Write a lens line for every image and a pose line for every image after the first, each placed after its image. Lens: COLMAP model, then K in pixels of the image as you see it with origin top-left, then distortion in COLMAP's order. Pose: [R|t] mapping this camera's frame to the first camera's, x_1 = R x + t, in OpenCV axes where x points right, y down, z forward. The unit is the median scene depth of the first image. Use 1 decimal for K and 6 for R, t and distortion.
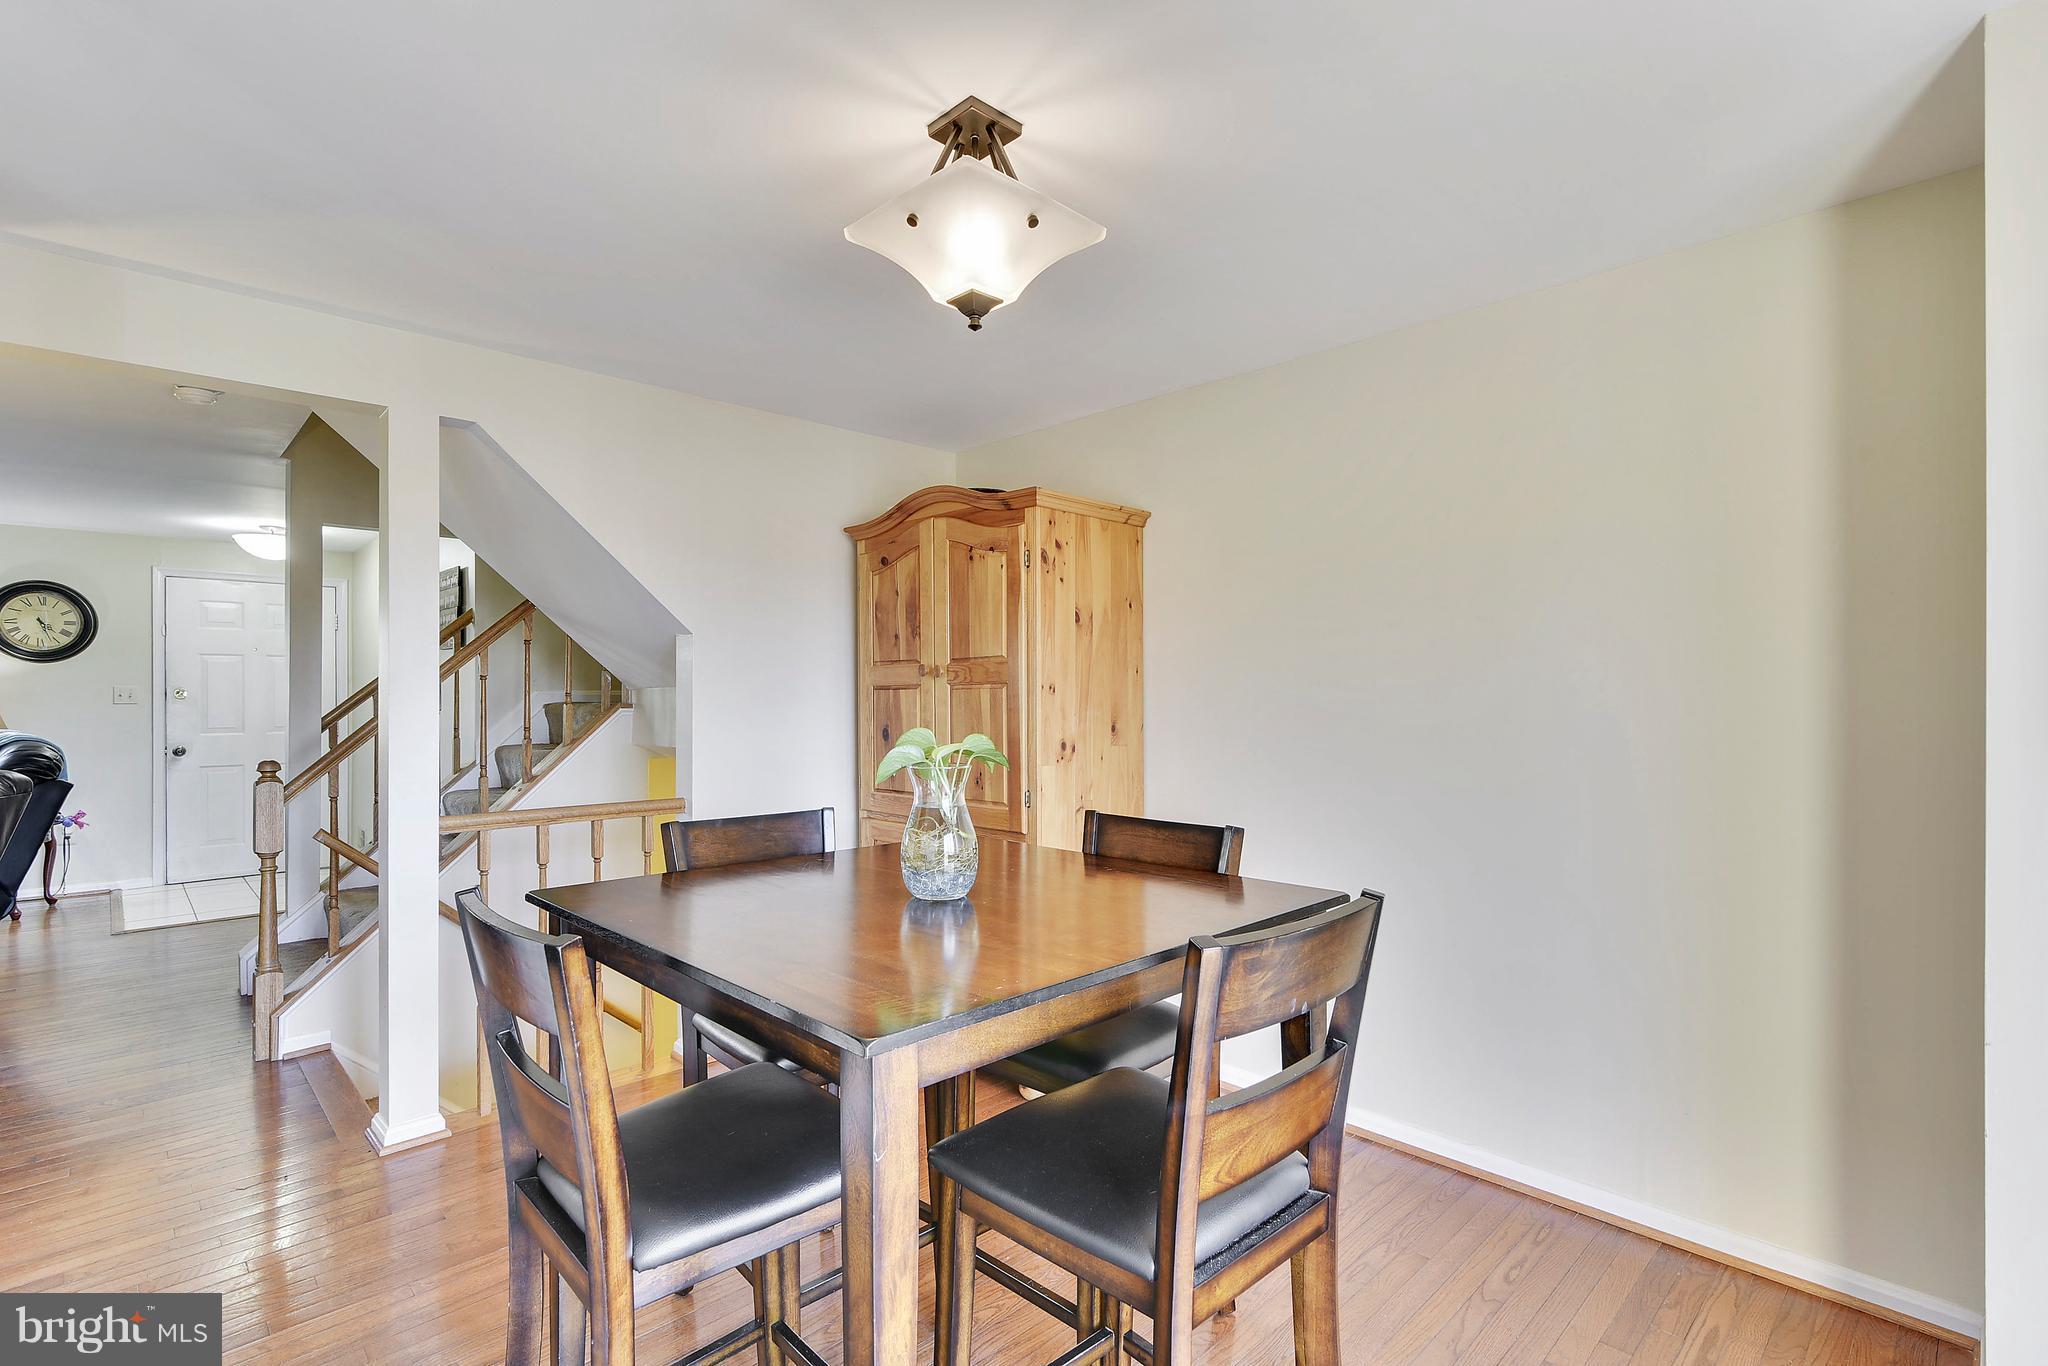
lens RADIAL K [[956.9, 0, 1026.1], [0, 956.9, 688.2], [0, 0, 1]] dist [-0.005040, 0.000244]
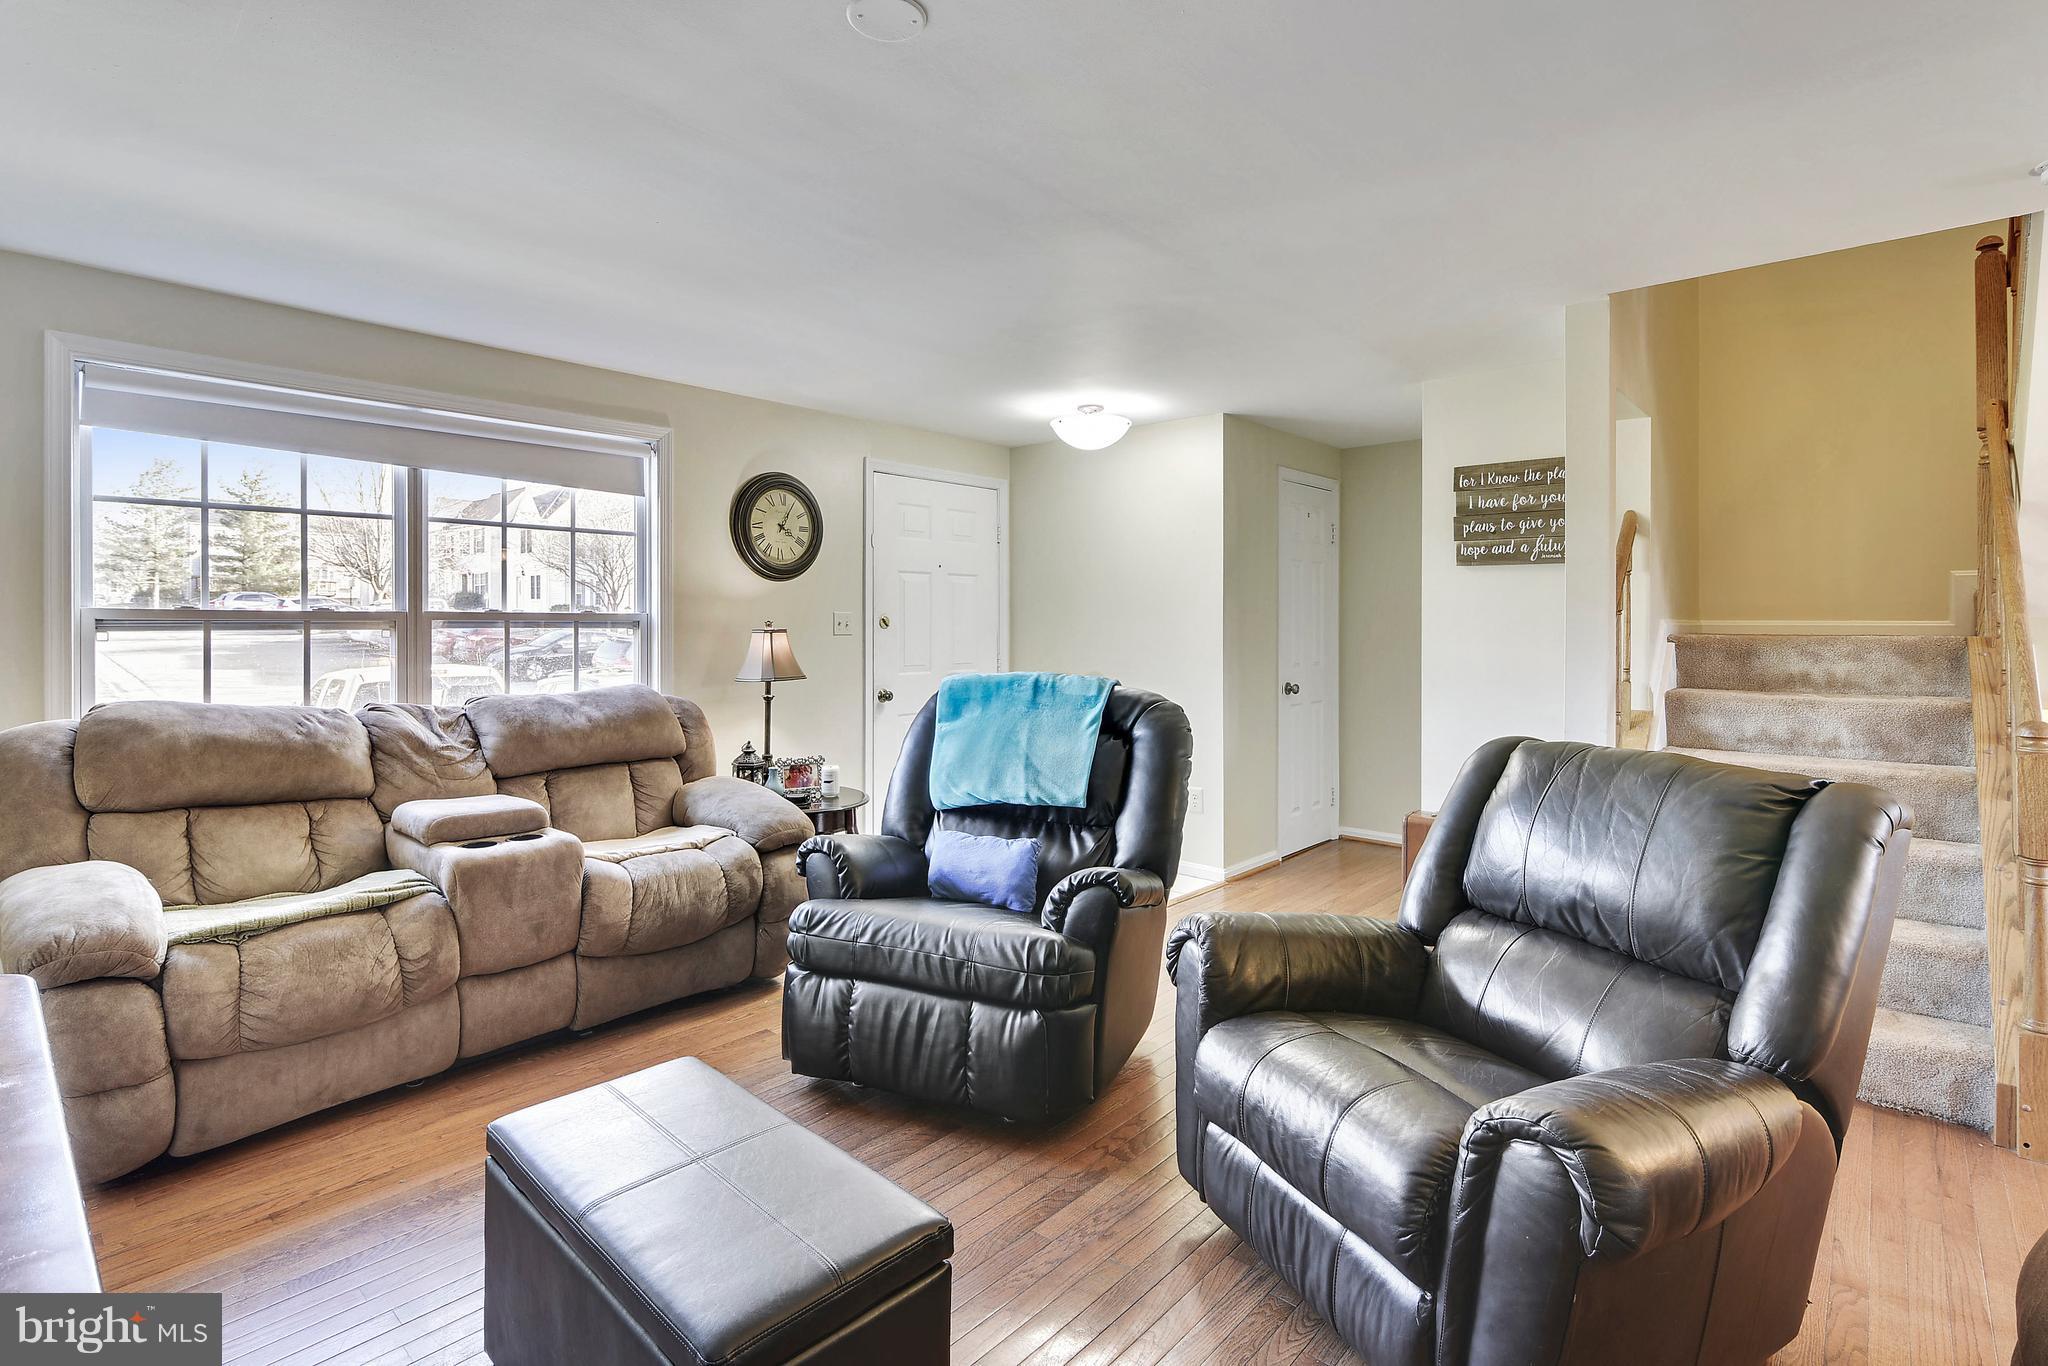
lens RADIAL K [[956.9, 0, 1046.5], [0, 956.9, 621.9], [0, 0, 1]] dist [-0.005040, 0.000244]
pose [[0.998562, 0.020498, 0.049538, -0.848443], [-0.021014, 0.999730, 0.009934, -0.005446], [-0.049321, -0.010961, 0.998723, 0.217726]]
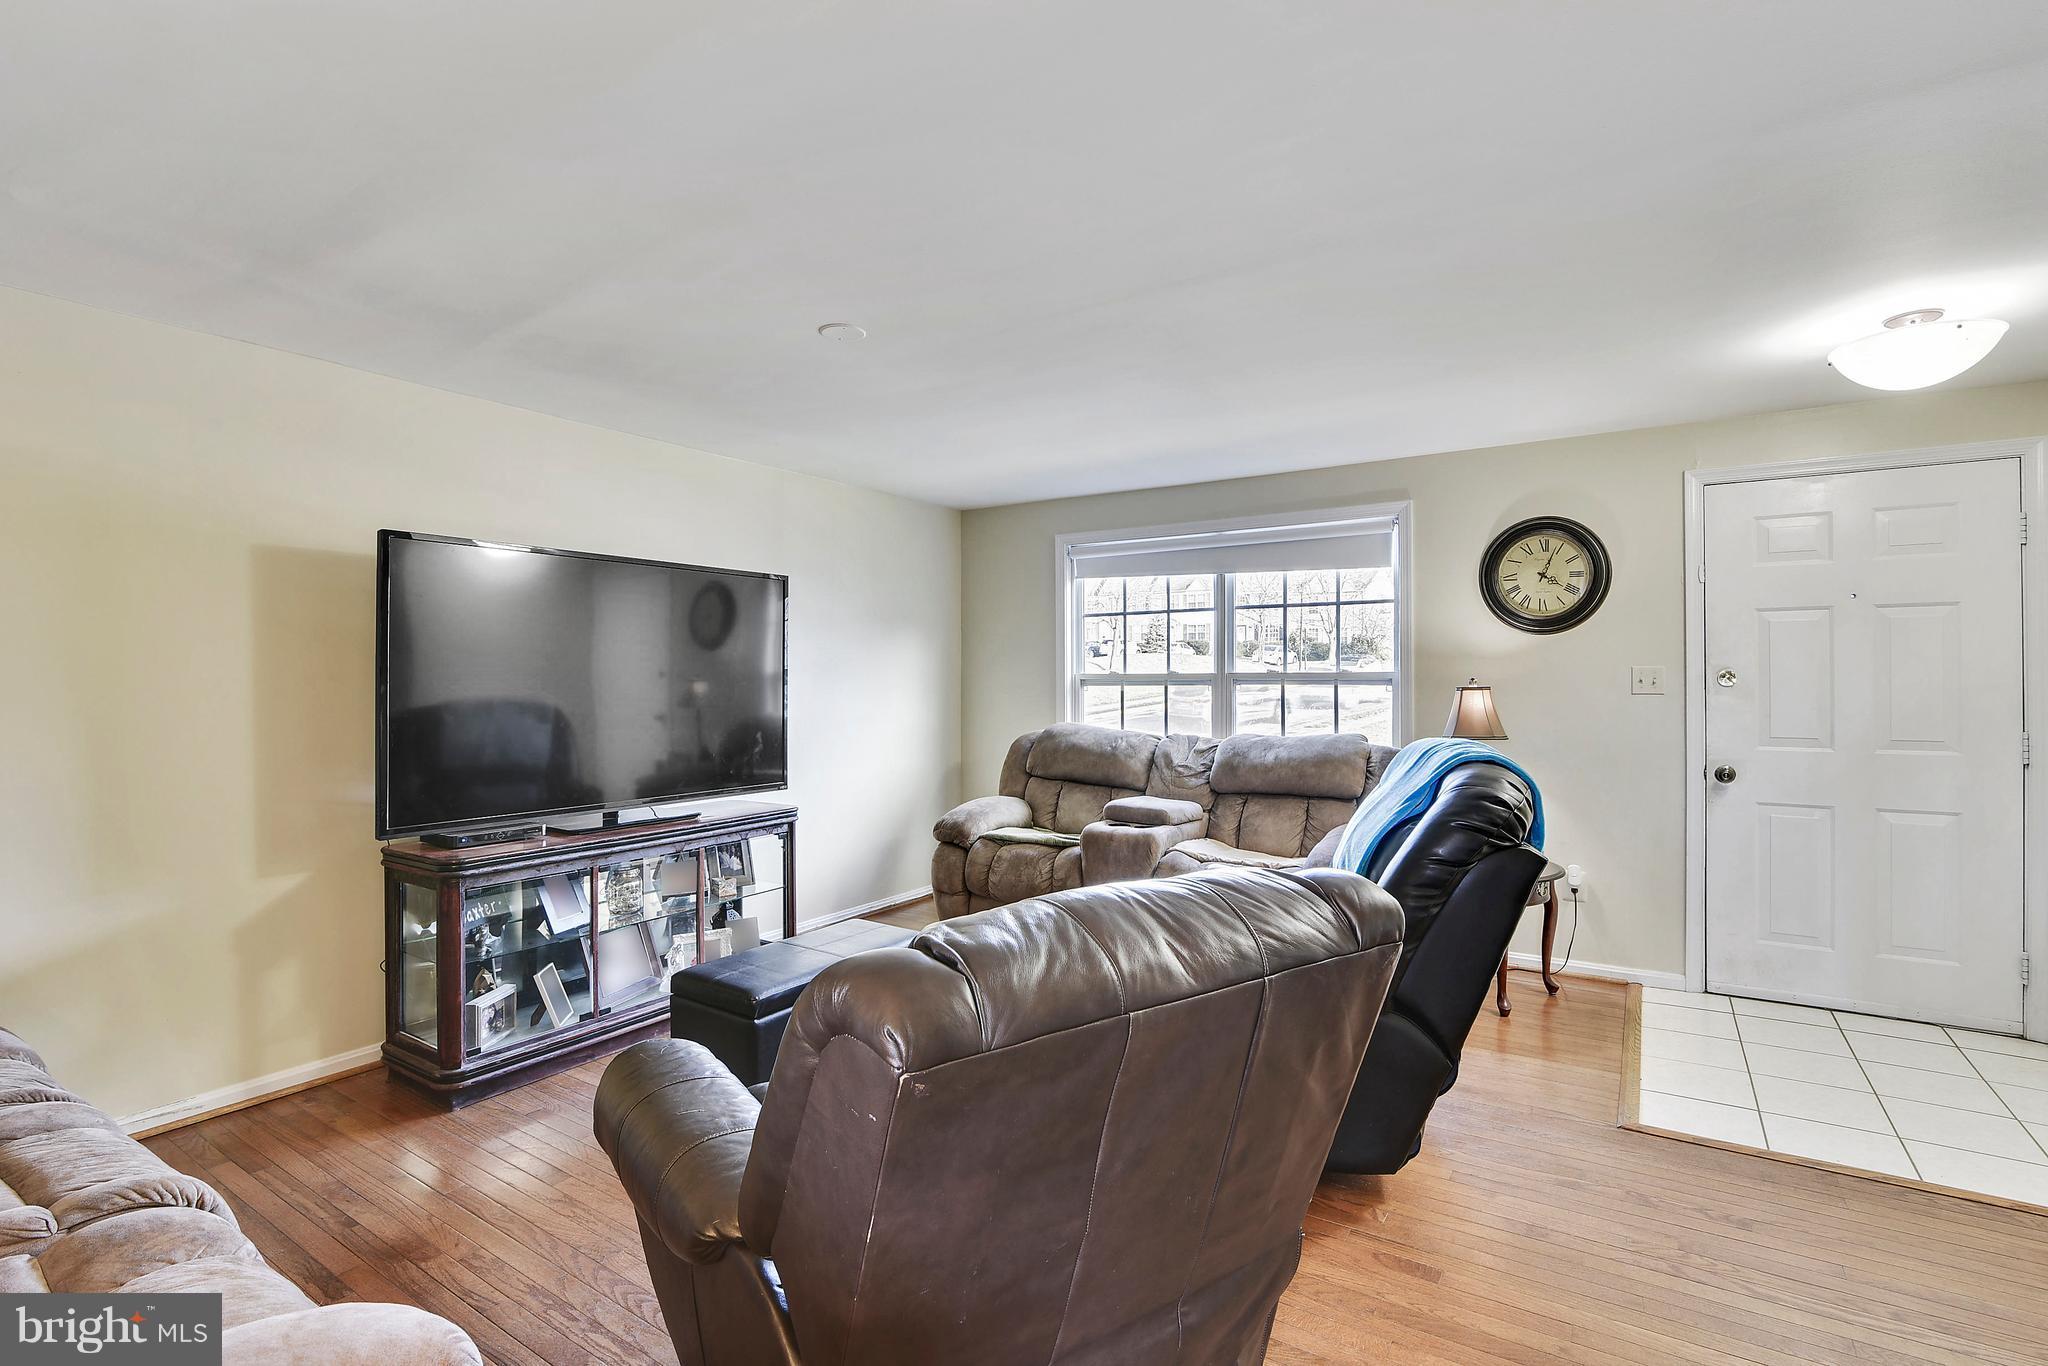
lens RADIAL K [[956.9, 0, 1029.5], [0, 956.9, 678.9], [0, 0, 1]] dist [-0.005040, 0.000244]
pose [[0.222562, 0.008191, -0.974884, -0.426211], [0.005475, 0.999938, 0.009652, -0.002292], [0.974903, -0.007486, 0.222503, 0.467651]]
